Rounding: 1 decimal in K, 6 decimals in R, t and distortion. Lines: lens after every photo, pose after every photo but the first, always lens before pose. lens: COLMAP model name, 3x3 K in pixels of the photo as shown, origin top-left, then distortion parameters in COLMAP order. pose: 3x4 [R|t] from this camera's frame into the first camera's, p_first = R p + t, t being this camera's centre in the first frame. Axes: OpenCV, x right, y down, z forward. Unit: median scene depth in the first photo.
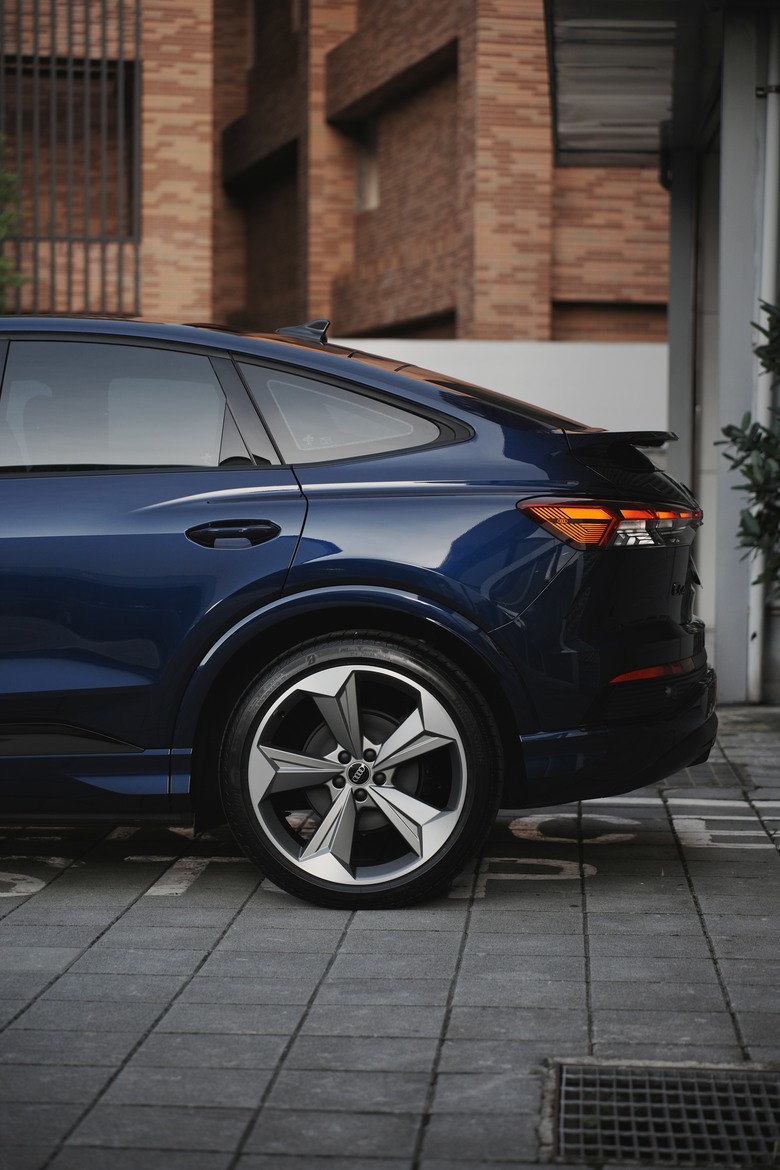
lens RADIAL K [[2499.8, 0, 388.8], [0, 2499.8, 587.1], [0, 0, 1]] dist [0.021943, 0.000000]
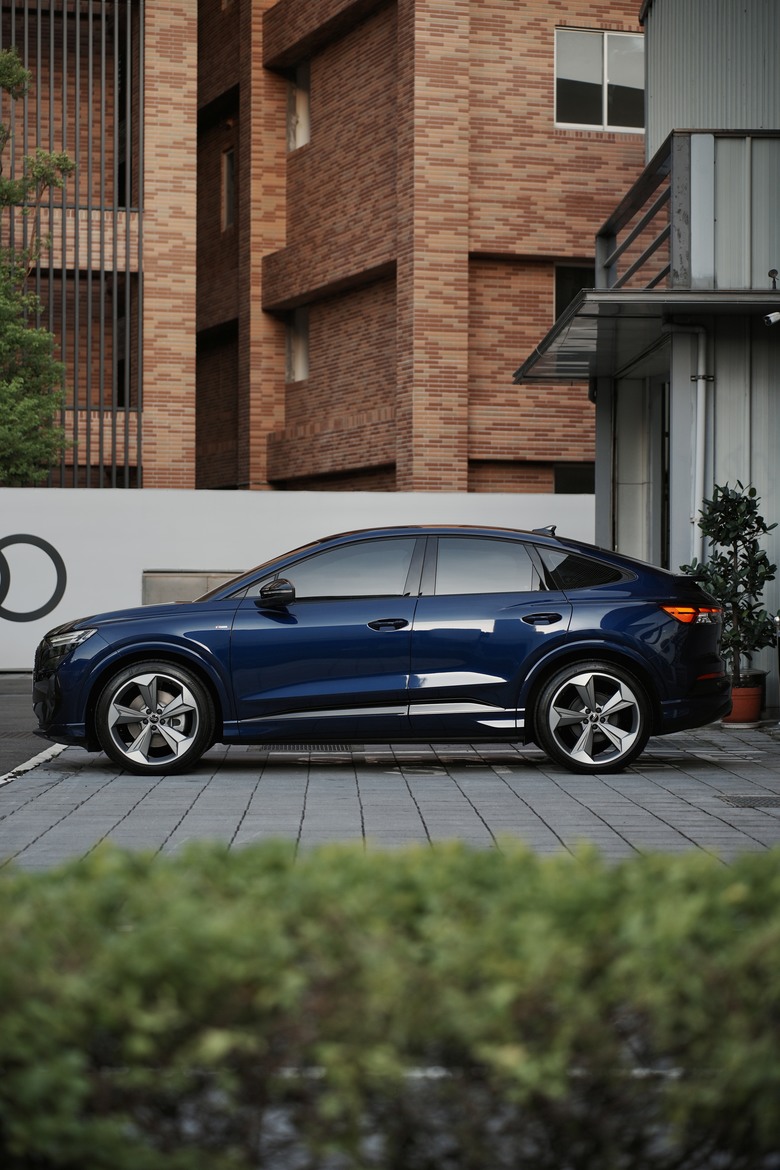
lens RADIAL K [[2499.8, 0, 390.9], [0, 2499.8, 583.8], [0, 0, 1]] dist [0.021943, 0.000000]
pose [[0.995620, -0.002832, 0.093447, -0.093251], [0.007127, 0.998931, -0.045665, 0.011658], [-0.093218, 0.046131, 0.994576, -0.298990]]
